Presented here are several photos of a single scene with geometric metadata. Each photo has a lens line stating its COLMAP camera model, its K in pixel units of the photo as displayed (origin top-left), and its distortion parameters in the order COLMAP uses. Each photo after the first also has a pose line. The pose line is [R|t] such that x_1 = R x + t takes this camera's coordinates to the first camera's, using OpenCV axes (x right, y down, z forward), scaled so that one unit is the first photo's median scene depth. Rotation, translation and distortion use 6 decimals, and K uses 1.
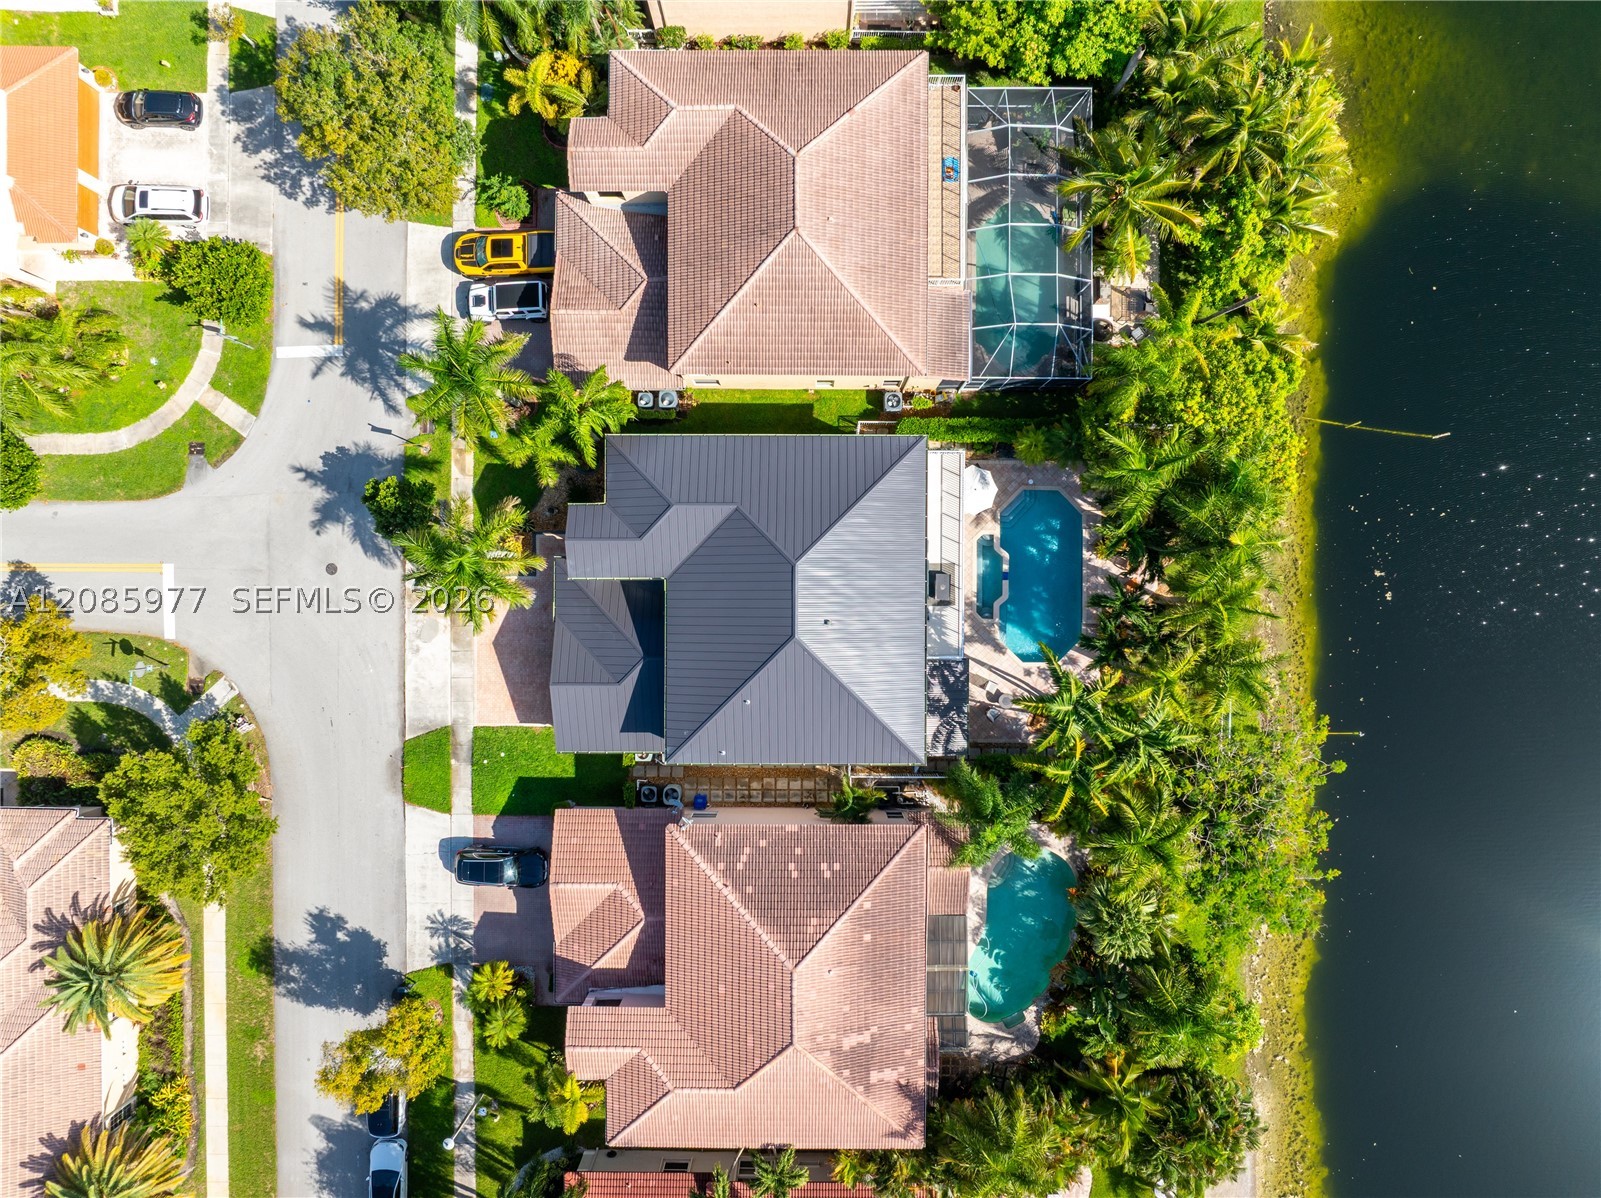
lens RADIAL K [[1139.3, 0, 800.5], [0, 1139.3, 599.0], [0, 0, 1]] dist [-0.031031, -0.002298]
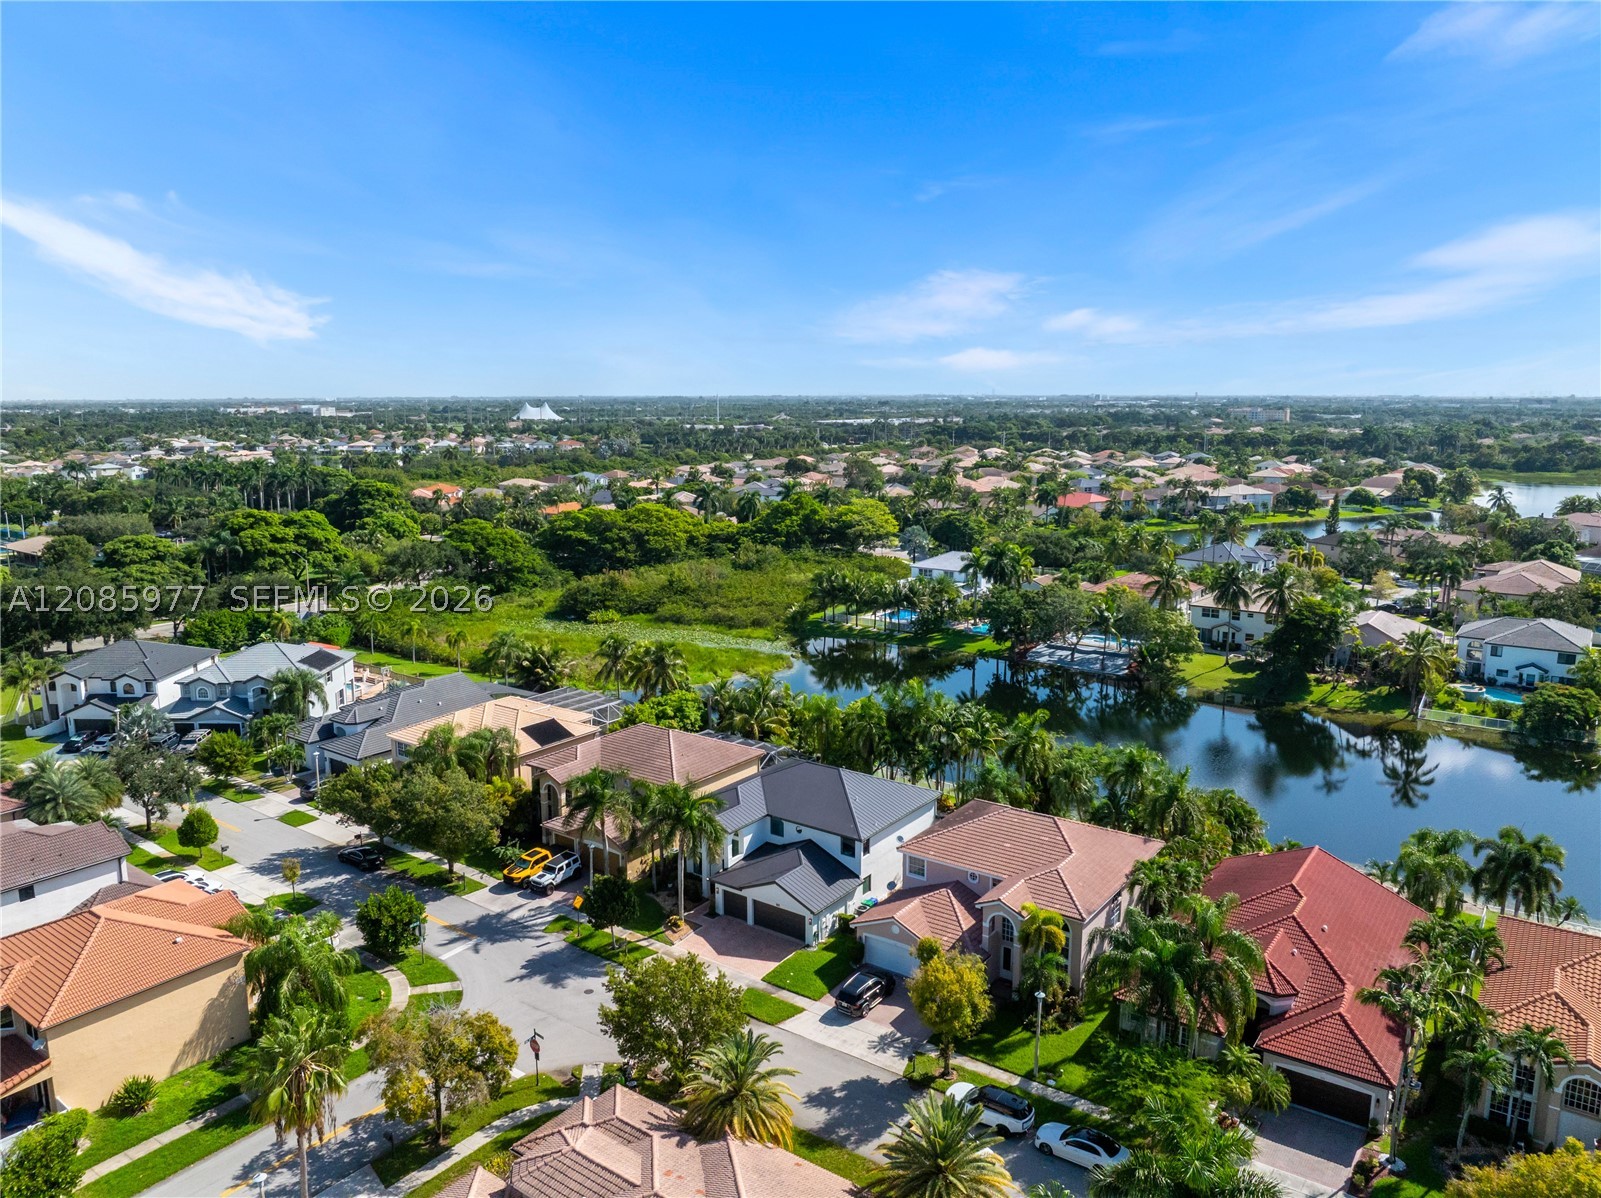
lens RADIAL K [[1139.3, 0, 800.5], [0, 1139.3, 599.0], [0, 0, 1]] dist [-0.031031, -0.002298]
pose [[0.589921, -0.139540, 0.795313, -1.200605], [0.807459, 0.099918, -0.581400, 0.835296], [0.001663, 0.985162, 0.171616, 0.367309]]
